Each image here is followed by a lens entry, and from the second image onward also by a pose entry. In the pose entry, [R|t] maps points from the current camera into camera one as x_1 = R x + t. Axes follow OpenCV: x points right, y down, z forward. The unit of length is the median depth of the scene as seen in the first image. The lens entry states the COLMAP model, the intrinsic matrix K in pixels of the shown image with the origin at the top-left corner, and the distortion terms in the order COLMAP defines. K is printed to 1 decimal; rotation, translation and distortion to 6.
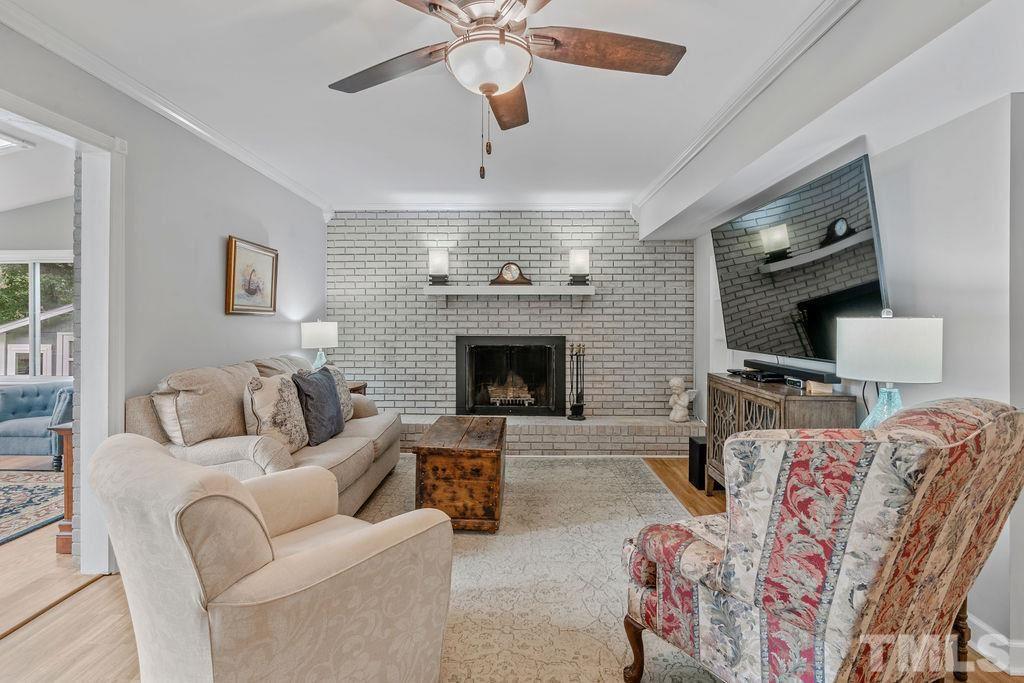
lens RADIAL K [[464.7, 0, 498.6], [0, 464.7, 325.4], [0, 0, 1]] dist [-0.003832, 0.003532]
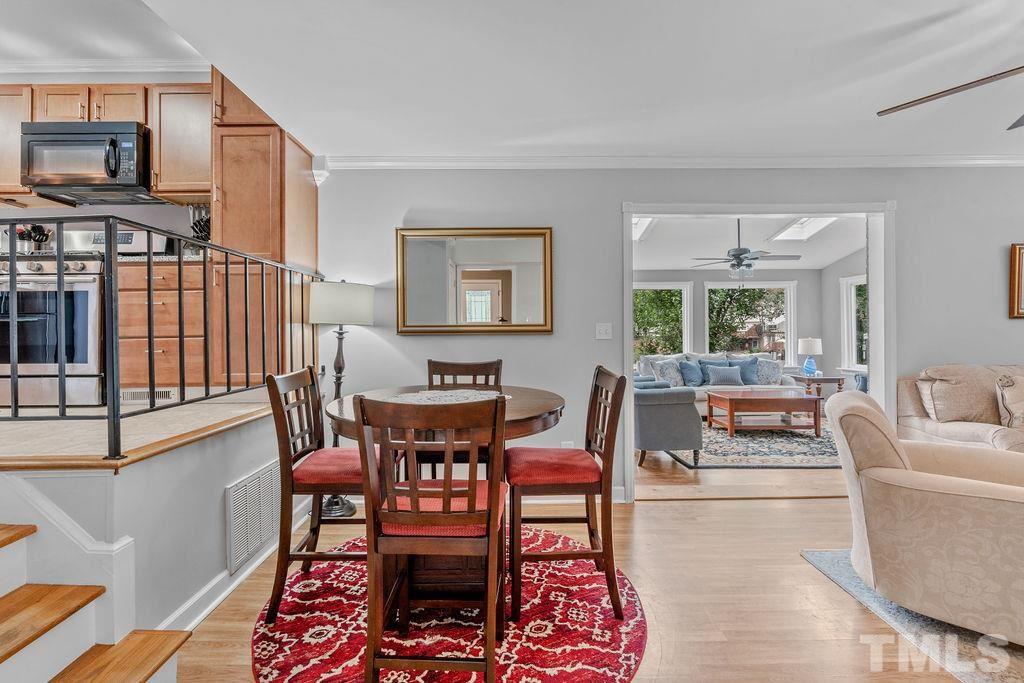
lens RADIAL K [[464.7, 0, 502.3], [0, 464.7, 324.2], [0, 0, 1]] dist [-0.003832, 0.003532]
pose [[0.024498, -0.013906, -0.999603, 0.282530], [0.002481, 0.999901, -0.013849, 0.001020], [0.999697, -0.002141, 0.024530, -0.118286]]
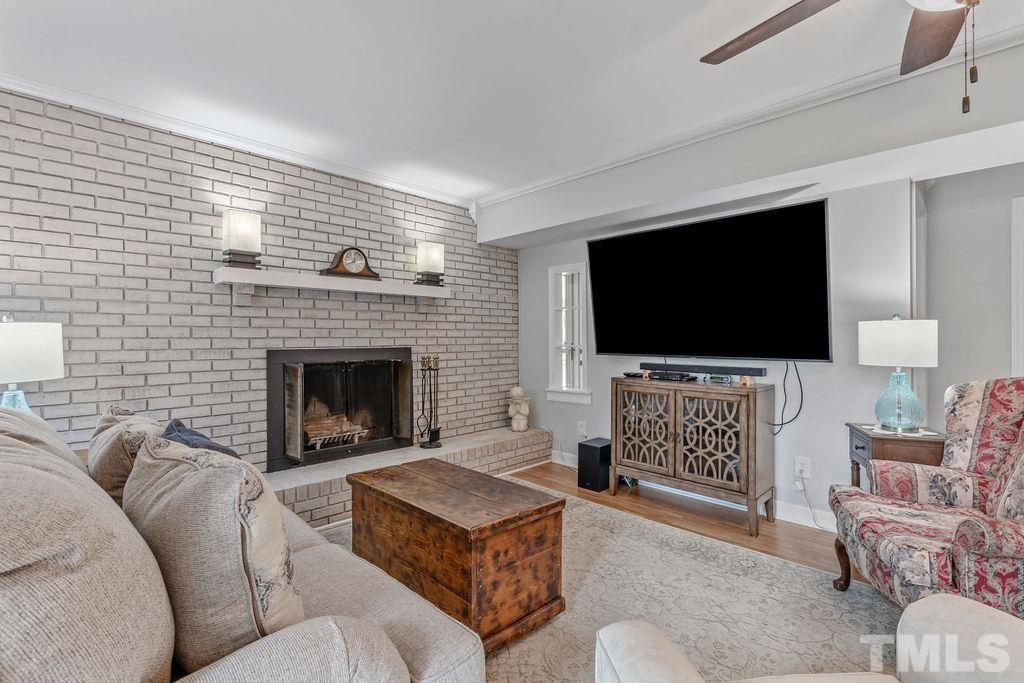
lens RADIAL K [[464.7, 0, 519.2], [0, 464.7, 336.3], [0, 0, 1]] dist [-0.003832, 0.003532]
pose [[0.689348, -0.001903, 0.724428, -0.319484], [0.007956, 0.999956, -0.004944, 0.009617], [-0.724386, 0.009171, 0.689333, 0.305605]]
